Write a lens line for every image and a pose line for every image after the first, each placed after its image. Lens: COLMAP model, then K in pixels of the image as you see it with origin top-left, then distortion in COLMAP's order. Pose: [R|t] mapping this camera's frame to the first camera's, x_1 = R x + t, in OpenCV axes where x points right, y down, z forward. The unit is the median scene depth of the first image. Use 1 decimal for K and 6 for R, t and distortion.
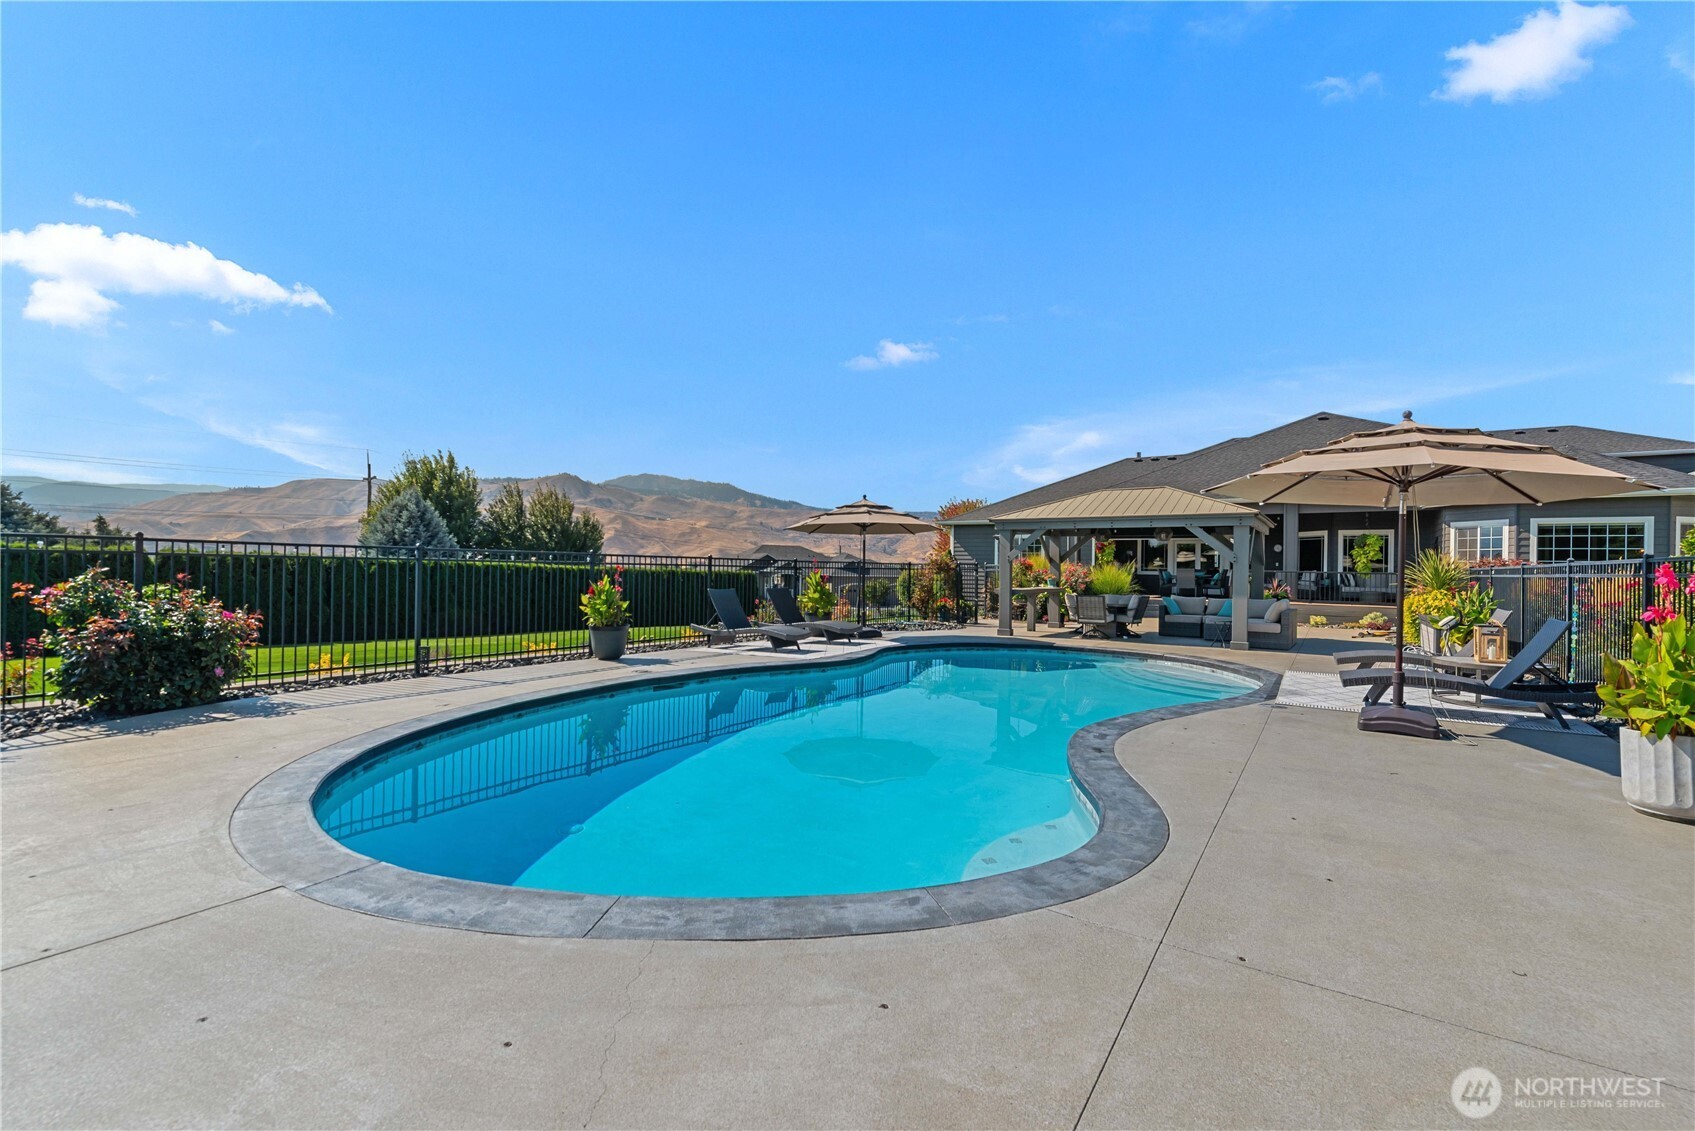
lens RADIAL K [[741.9, 0, 855.0], [0, 741.9, 565.2], [0, 0, 1]] dist [0.001906, -0.000082]
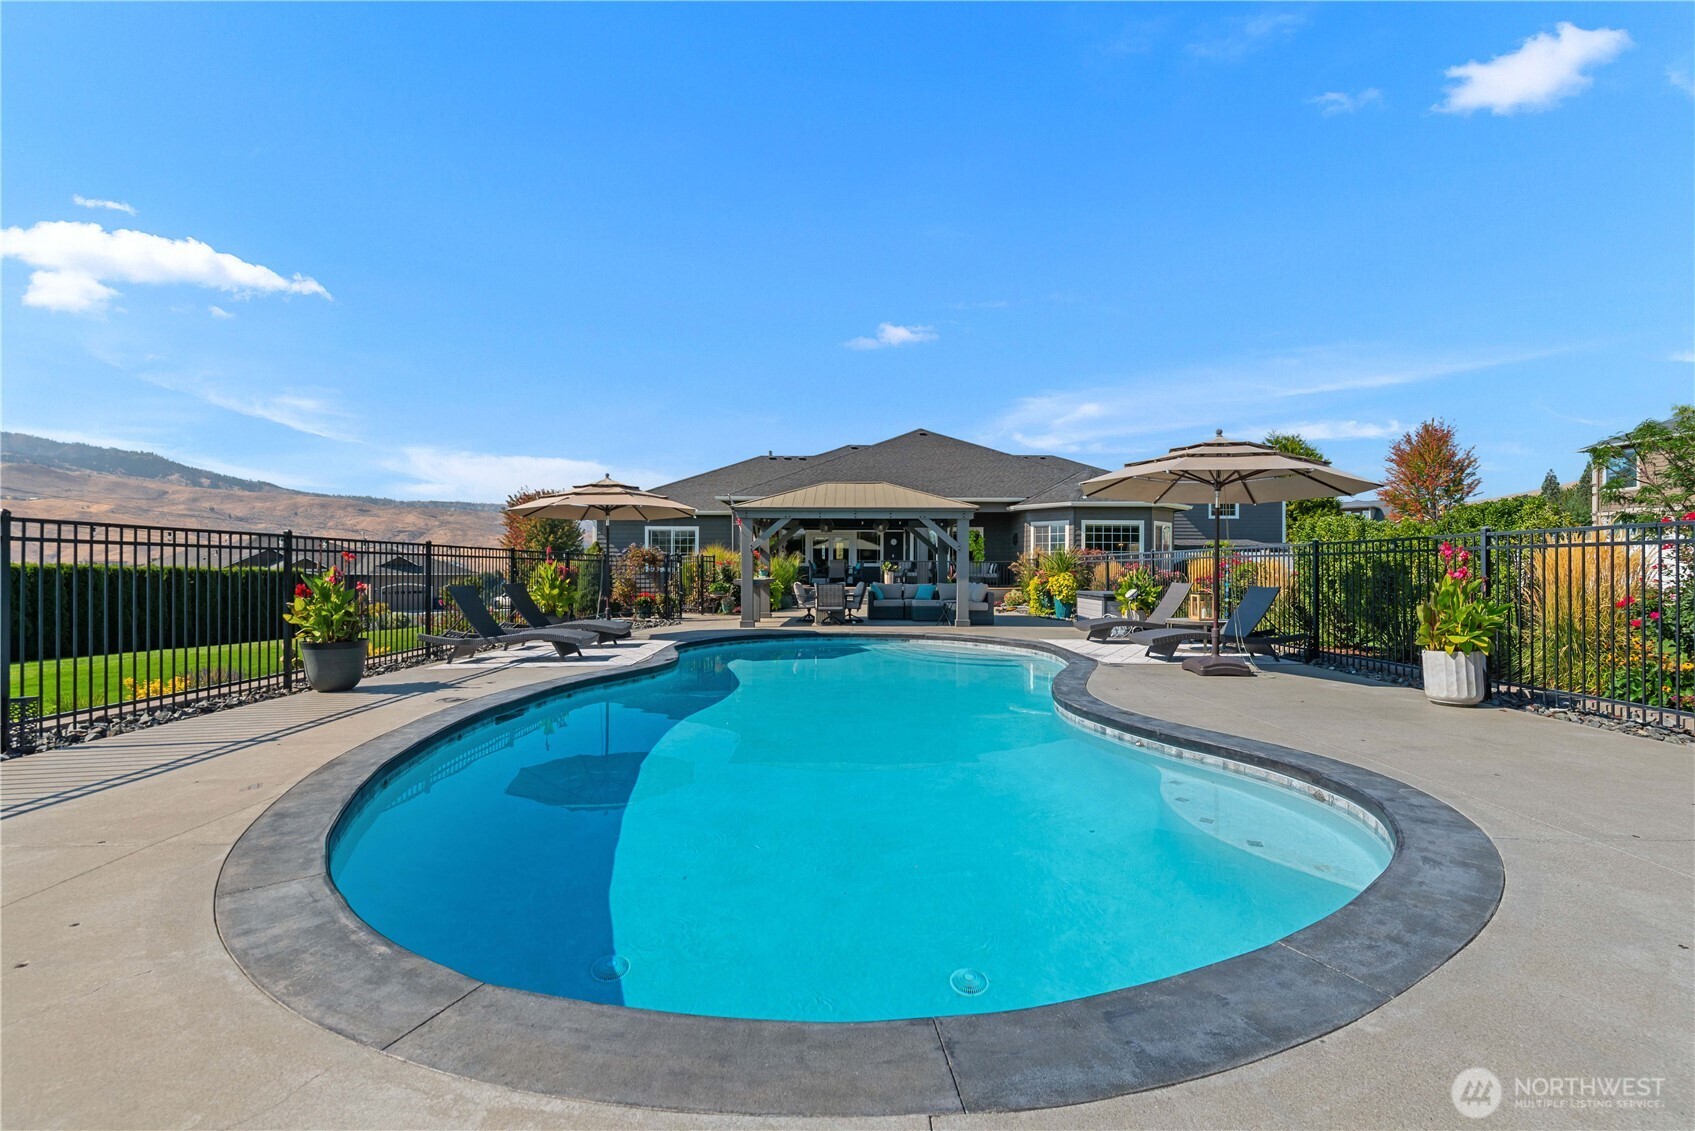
lens RADIAL K [[741.9, 0, 855.0], [0, 741.9, 565.2], [0, 0, 1]] dist [0.001906, -0.000082]
pose [[0.825890, -0.010778, 0.563729, -0.222486], [0.008098, 0.999941, 0.007254, 0.007462], [-0.563774, -0.001426, 0.825928, 0.119678]]
